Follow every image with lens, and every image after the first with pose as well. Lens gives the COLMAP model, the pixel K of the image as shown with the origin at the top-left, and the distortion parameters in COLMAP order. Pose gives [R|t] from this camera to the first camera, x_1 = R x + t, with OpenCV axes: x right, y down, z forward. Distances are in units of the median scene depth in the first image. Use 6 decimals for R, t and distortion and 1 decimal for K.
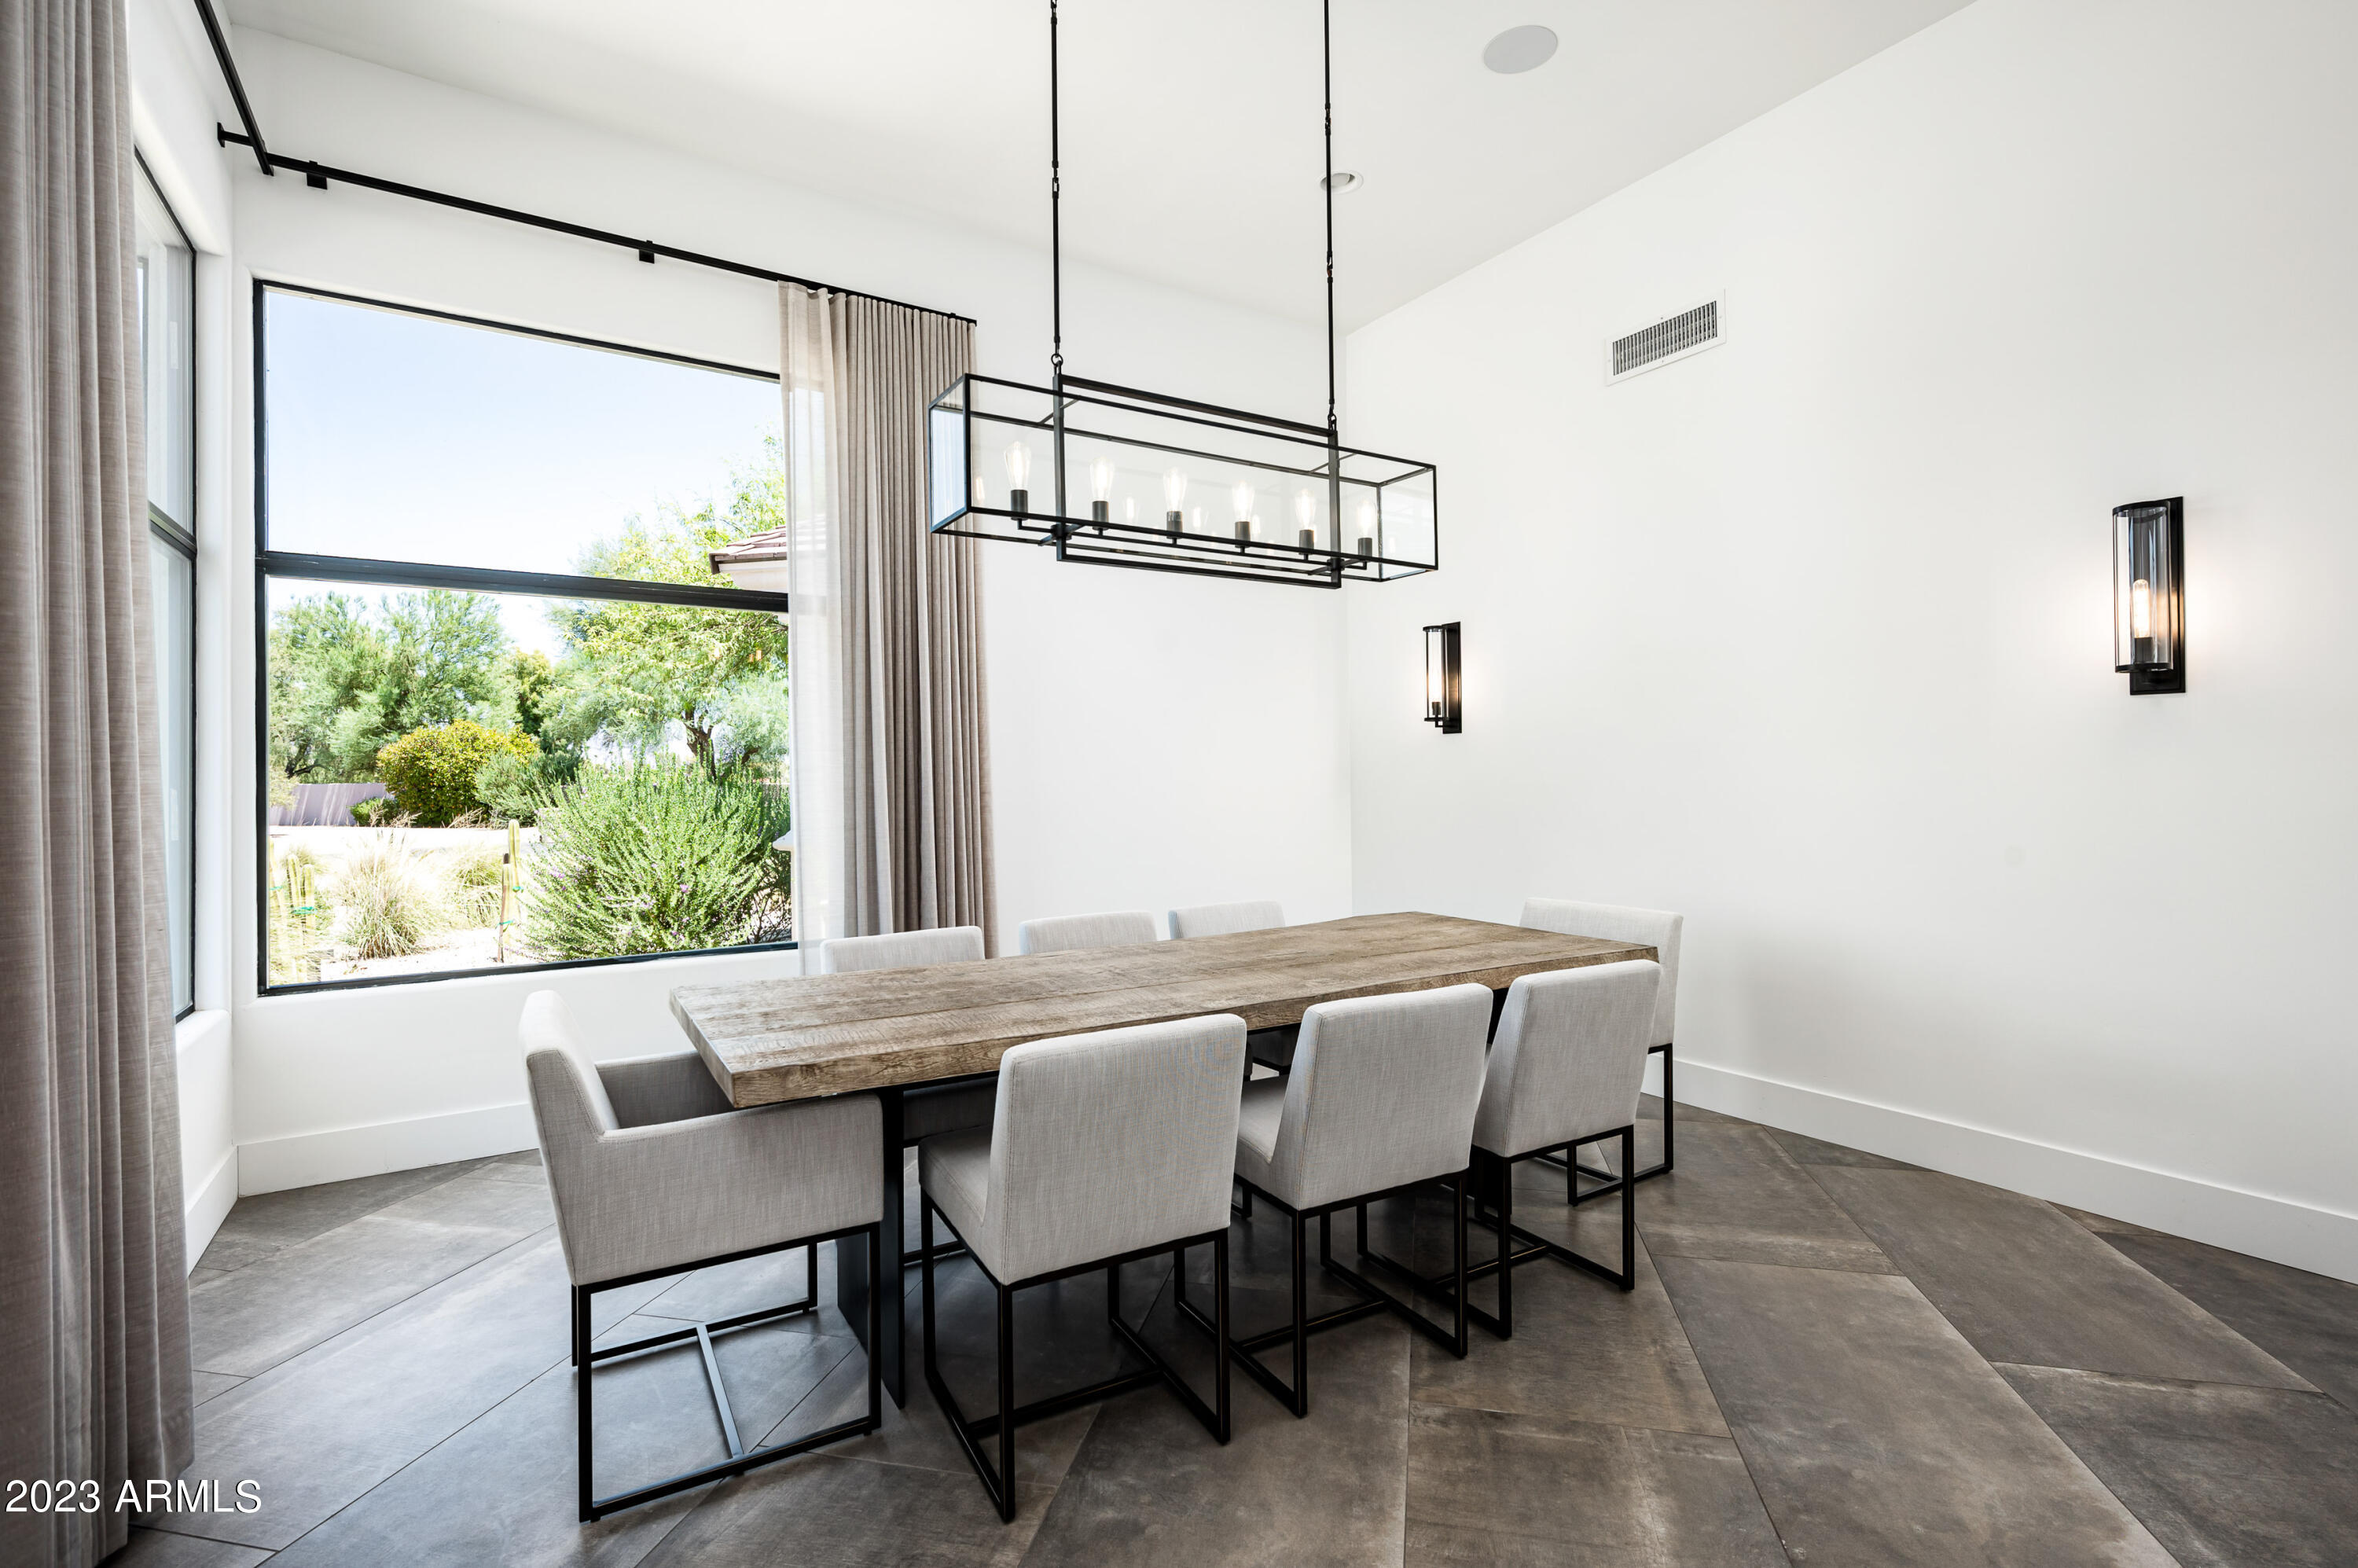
lens RADIAL K [[1121.9, 0, 1179.0], [0, 1121.9, 784.0], [0, 0, 1]] dist [0.001115, 0.000030]
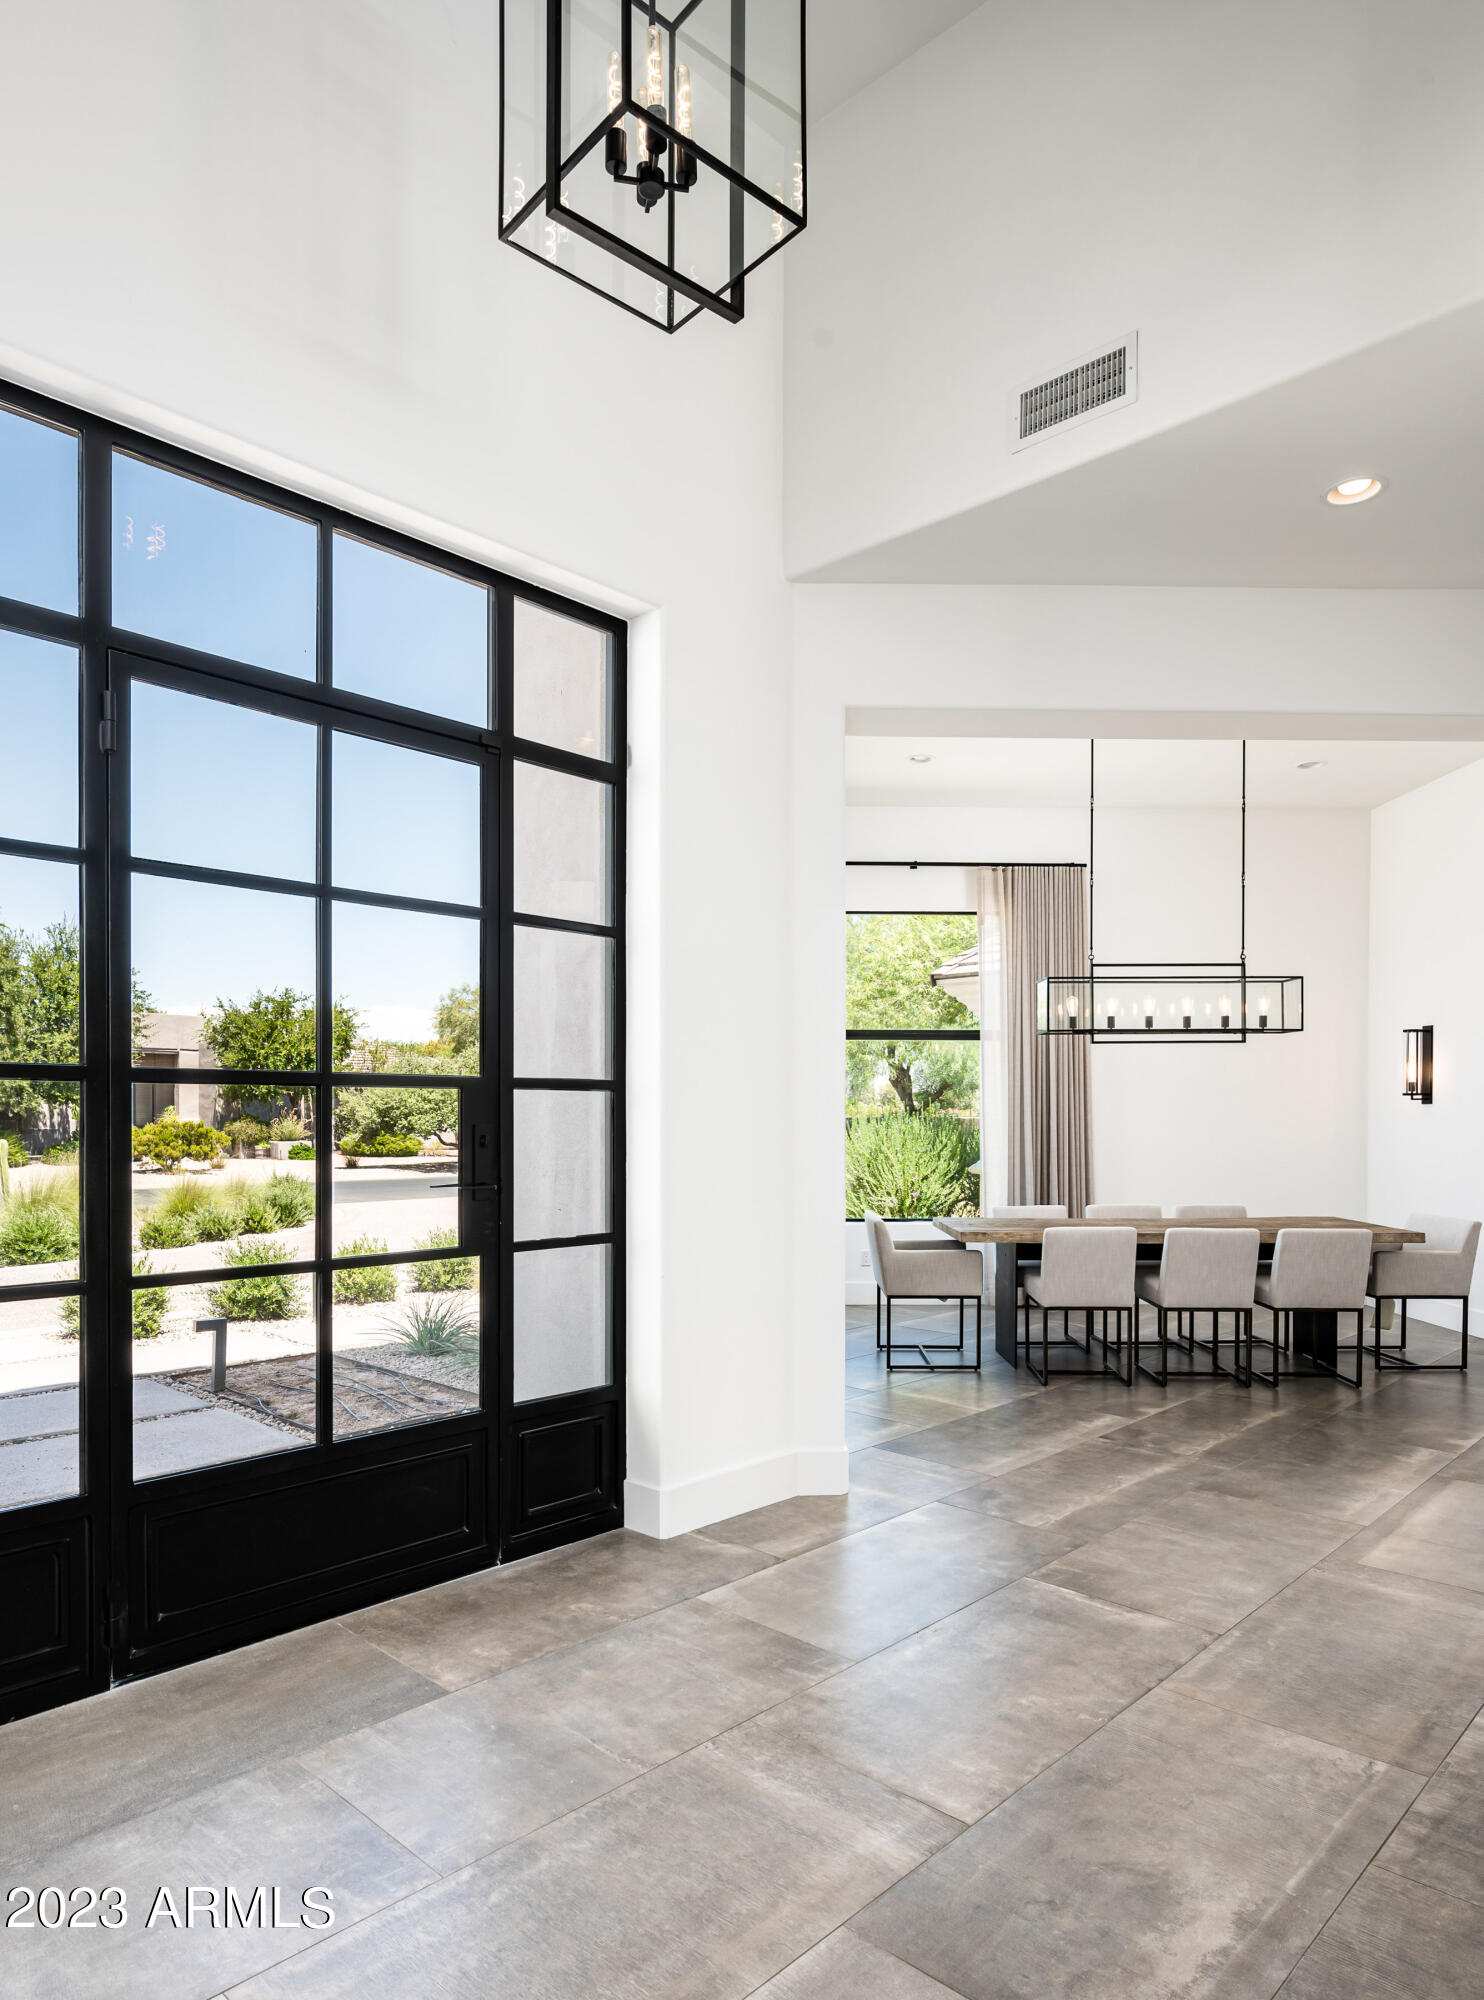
lens RADIAL K [[1324.0, 0, 746.5], [0, 1324.0, 1110.5], [0, 0, 1]] dist [-0.001407, -0.000565]
pose [[0.873240, 0.009870, -0.487191, 0.308480], [-0.011022, 0.999939, 0.000501, -0.027912], [0.487166, 0.004932, 0.873295, -0.885725]]
